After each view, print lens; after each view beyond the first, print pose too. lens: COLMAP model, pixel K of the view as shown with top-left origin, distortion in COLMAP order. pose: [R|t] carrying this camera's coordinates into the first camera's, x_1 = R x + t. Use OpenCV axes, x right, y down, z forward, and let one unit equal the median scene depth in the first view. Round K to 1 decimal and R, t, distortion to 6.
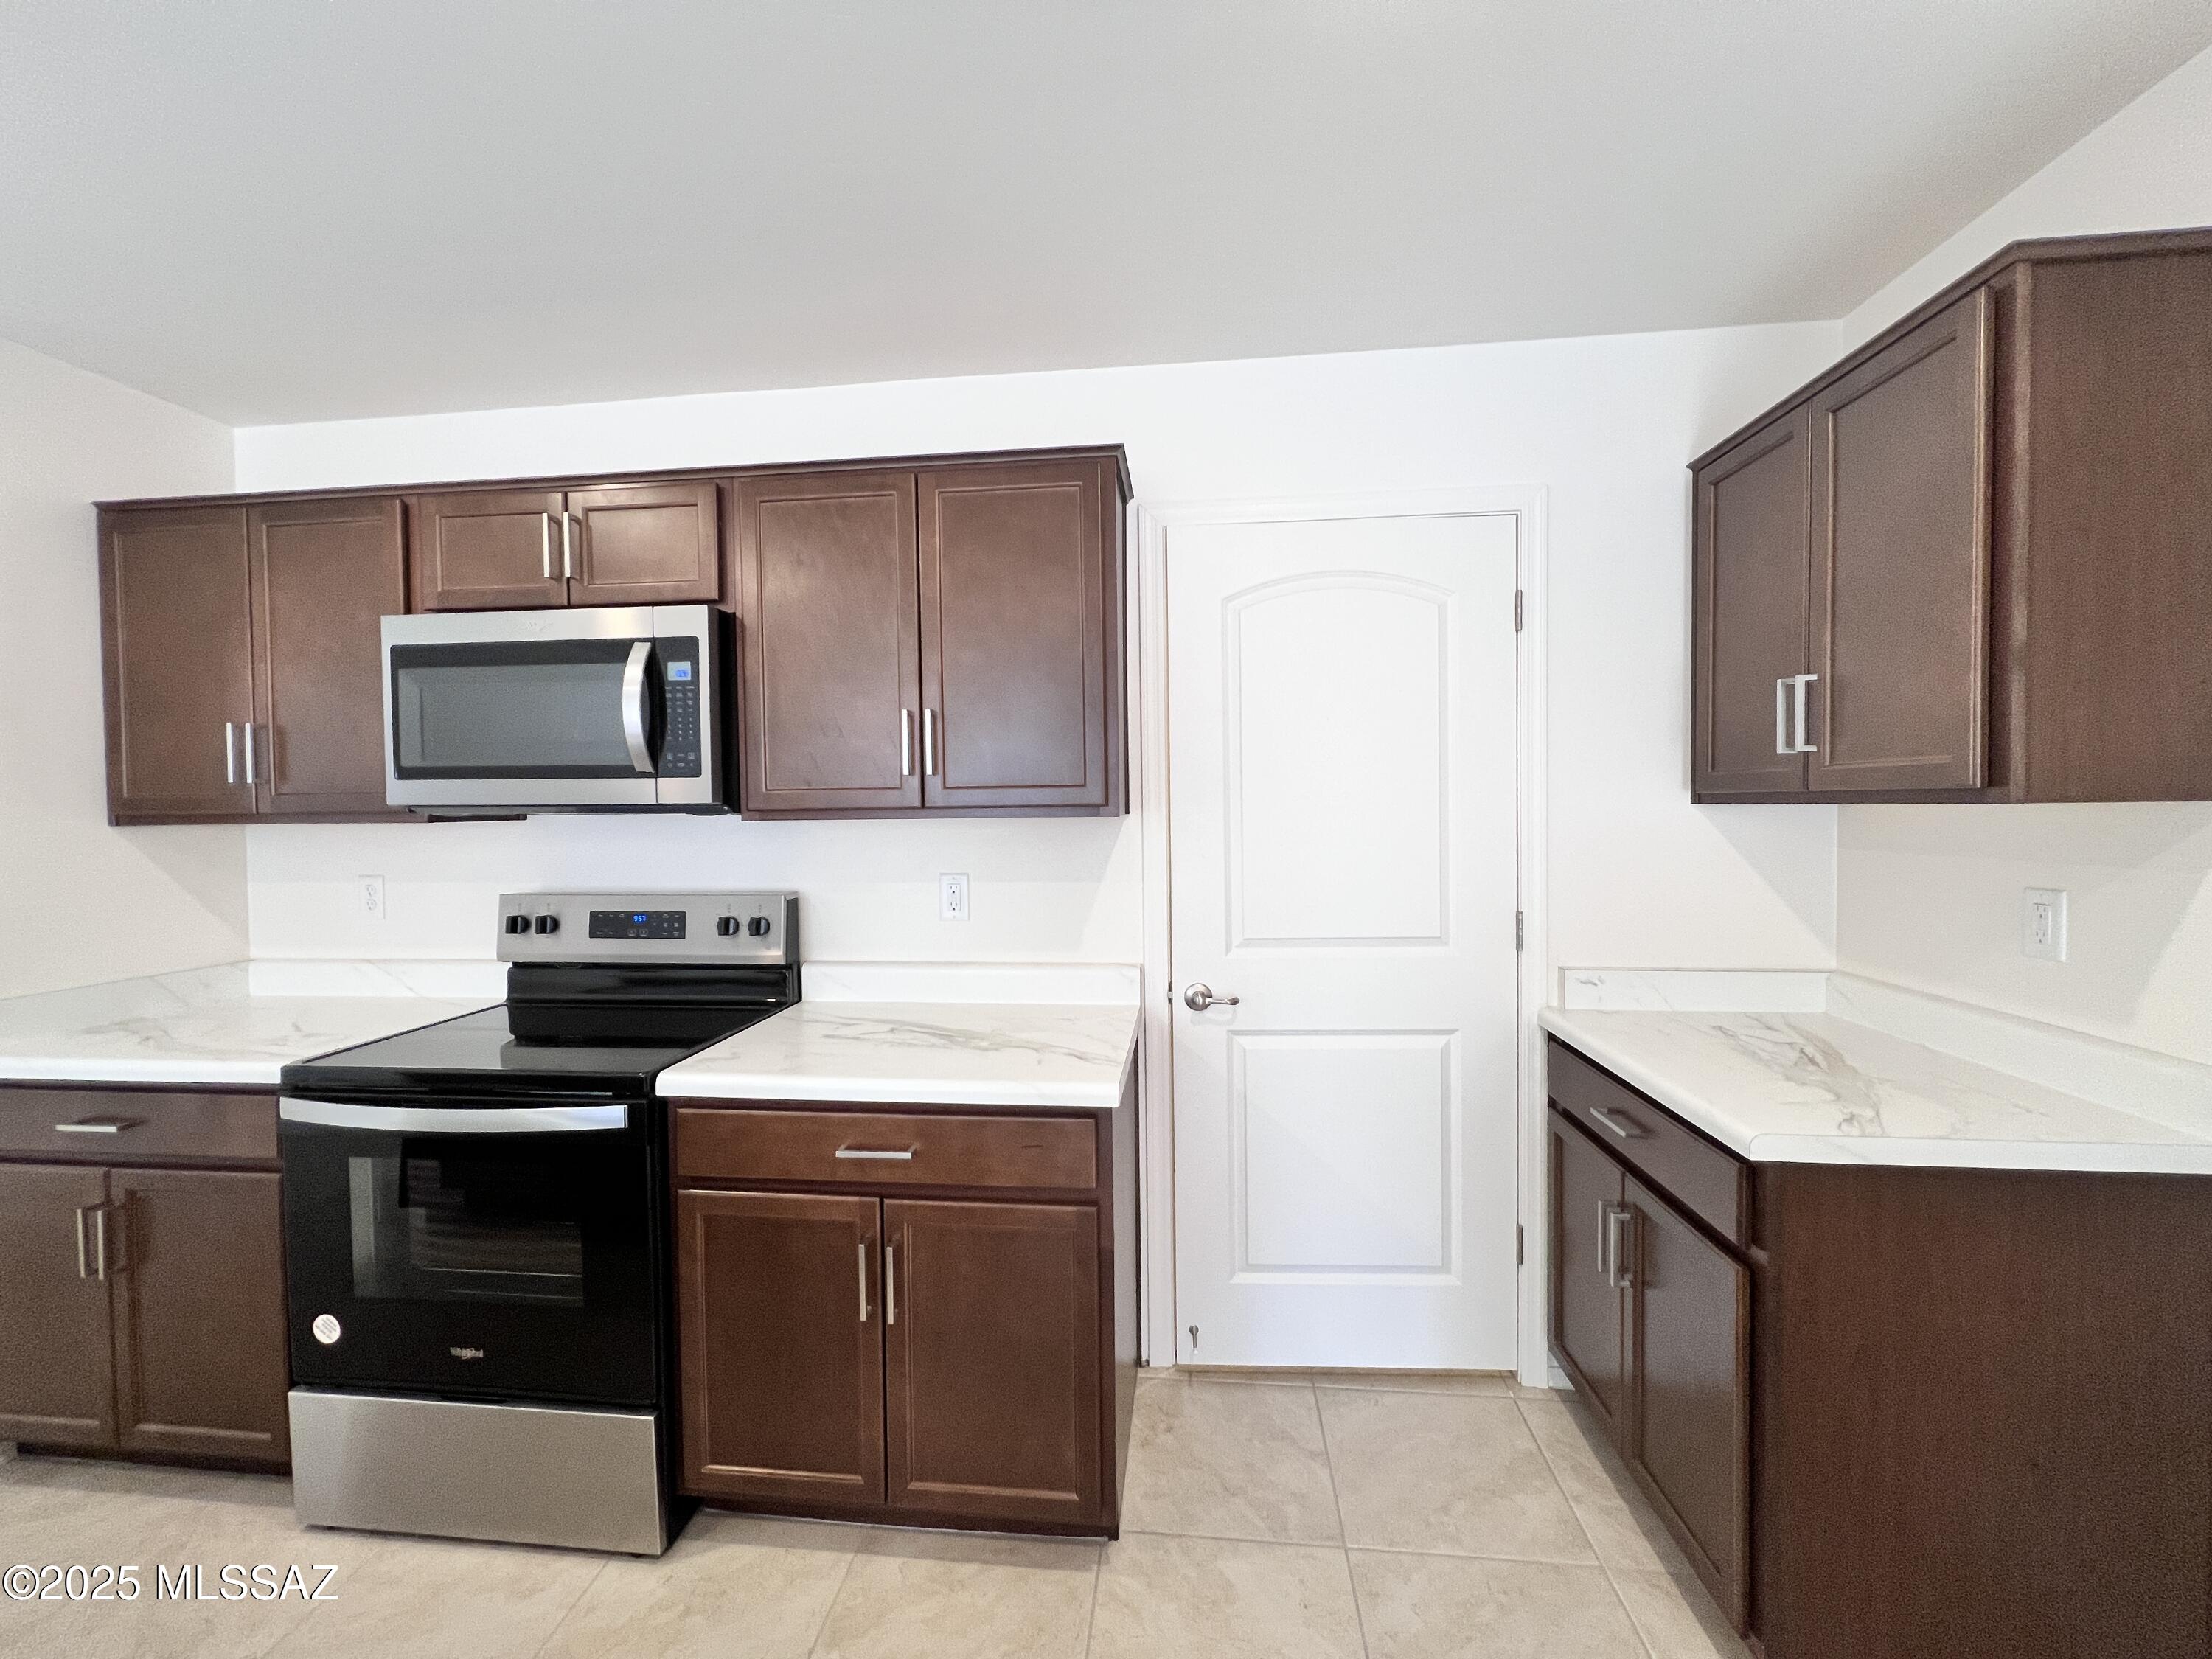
lens RADIAL K [[883.4, 0, 1111.1], [0, 883.4, 828.7], [0, 0, 1]] dist [-0.000538, -0.000107]
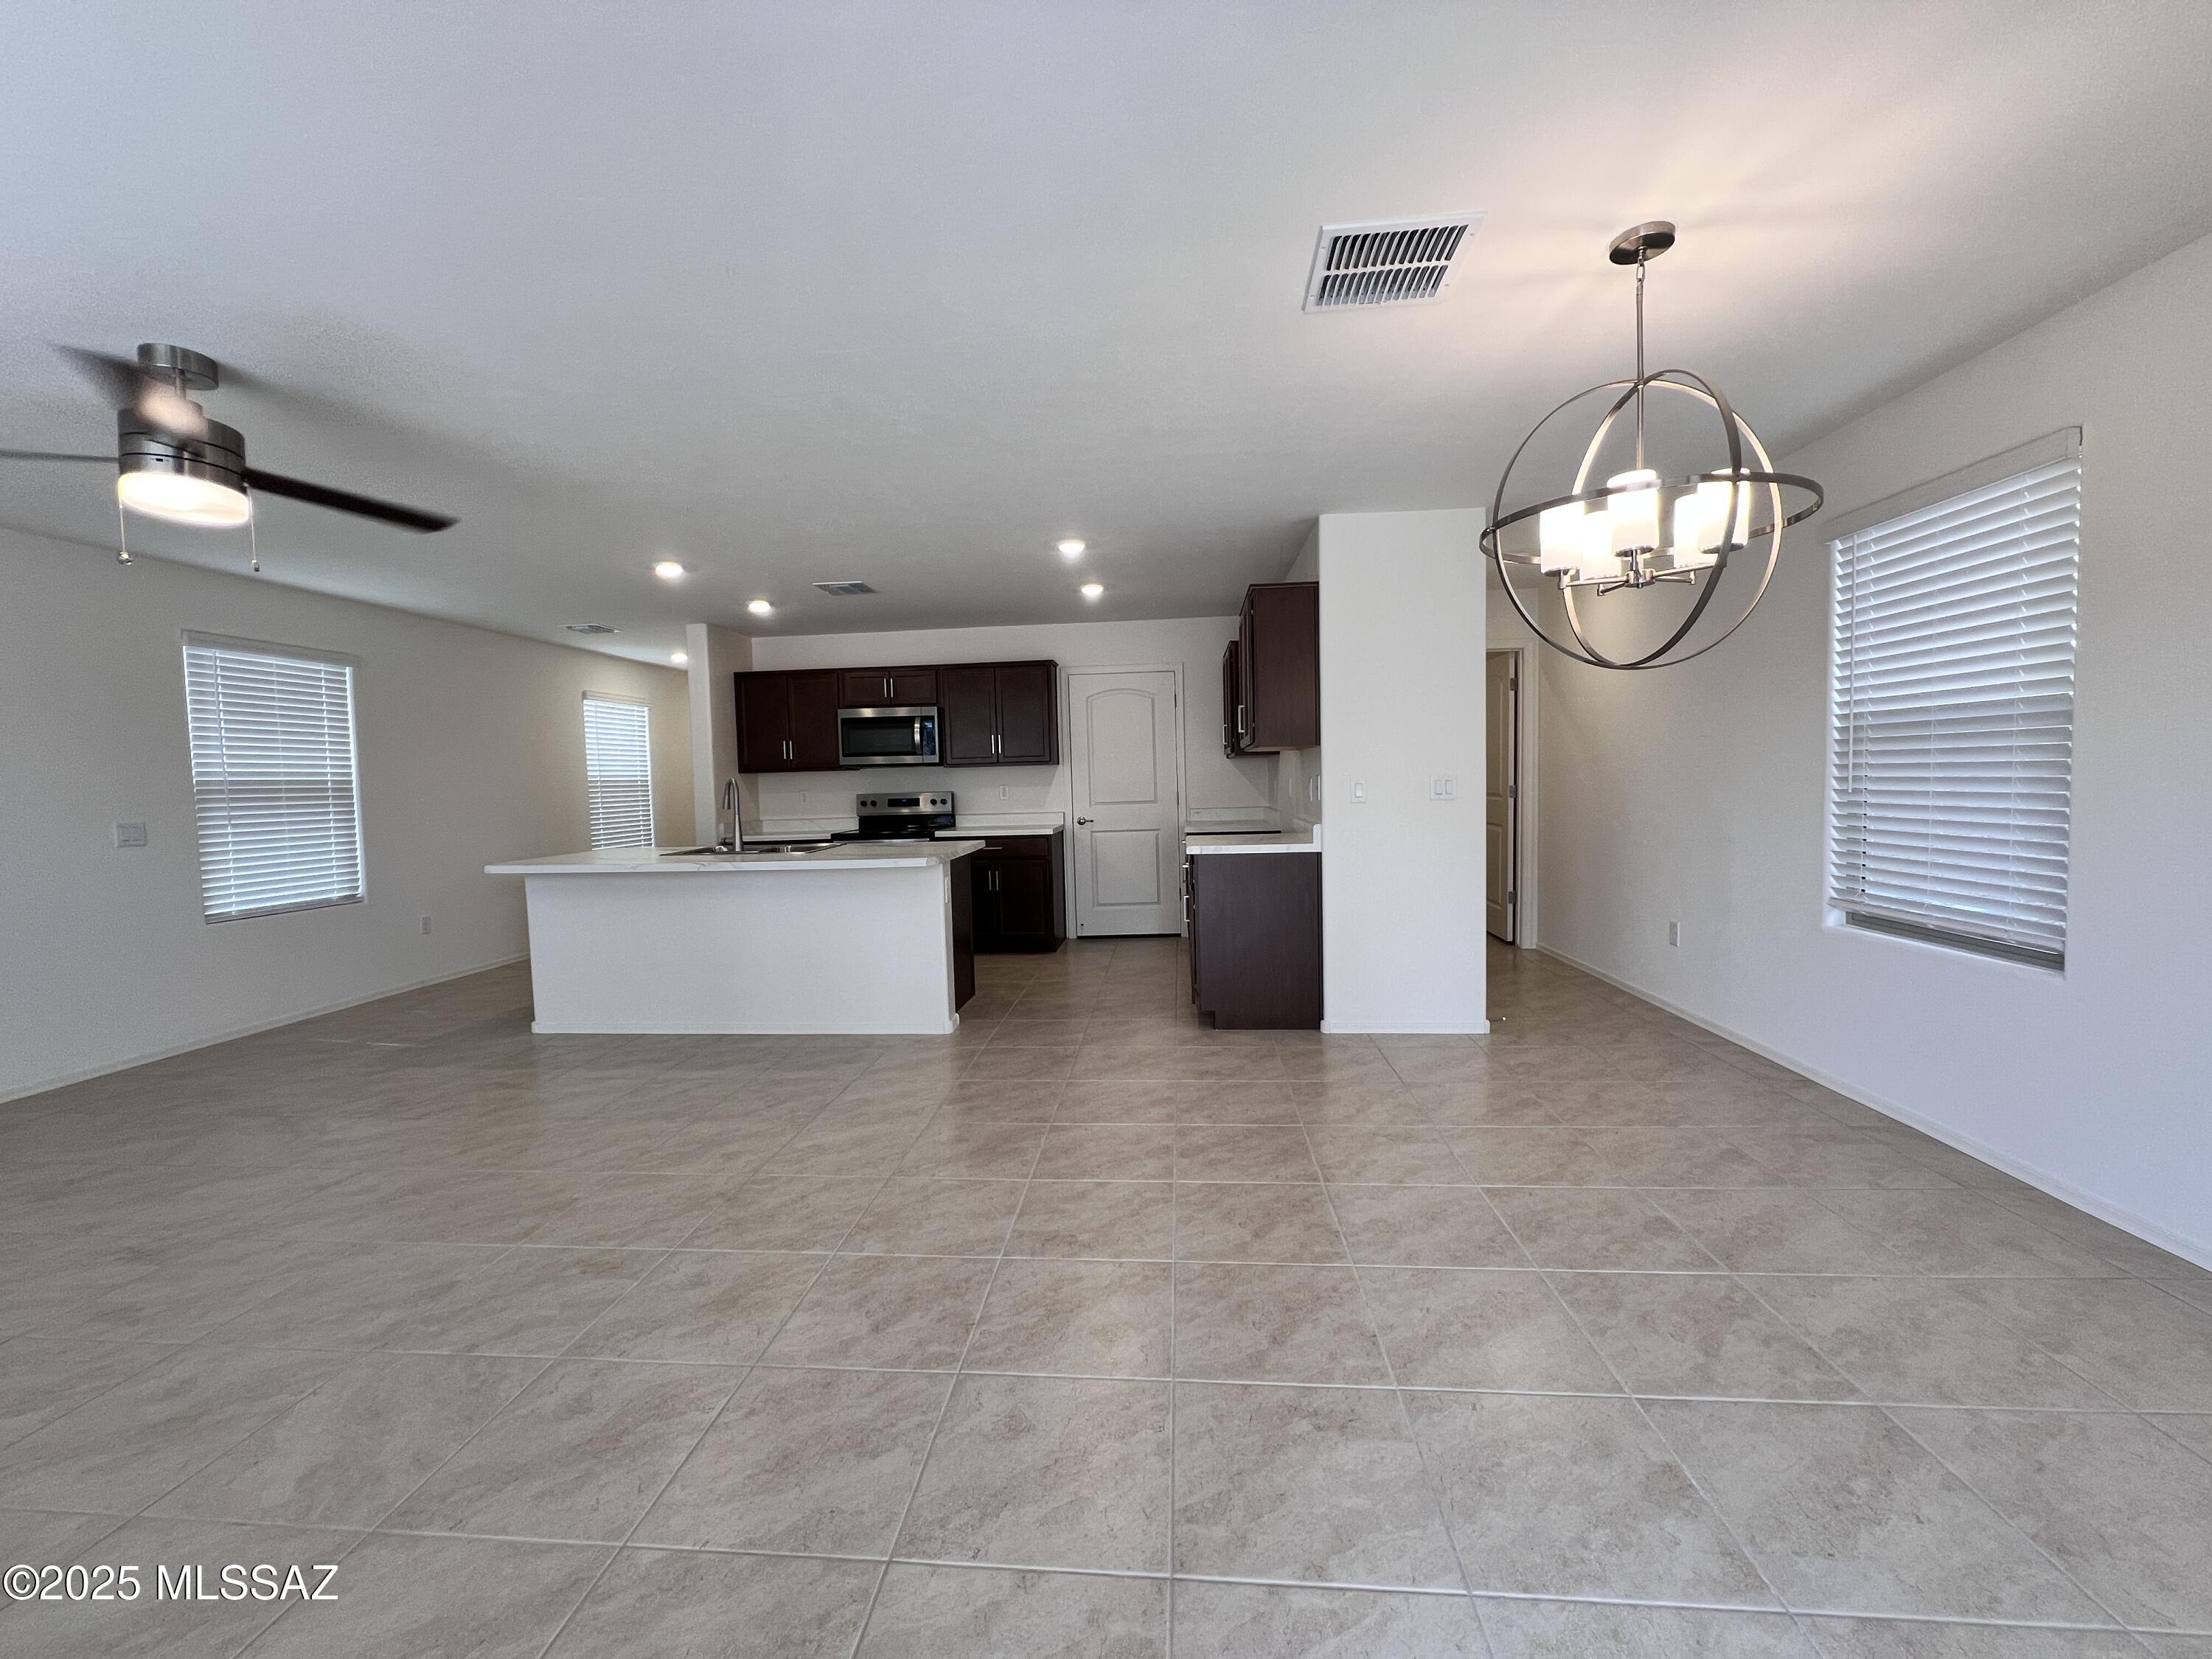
lens RADIAL K [[883.4, 0, 1098.9], [0, 883.4, 827.6], [0, 0, 1]] dist [-0.000538, -0.000107]
pose [[0.999543, -0.017735, 0.024467, 0.094098], [0.016891, 0.999270, 0.034266, 0.117393], [-0.025057, -0.033837, 0.999113, -2.475955]]
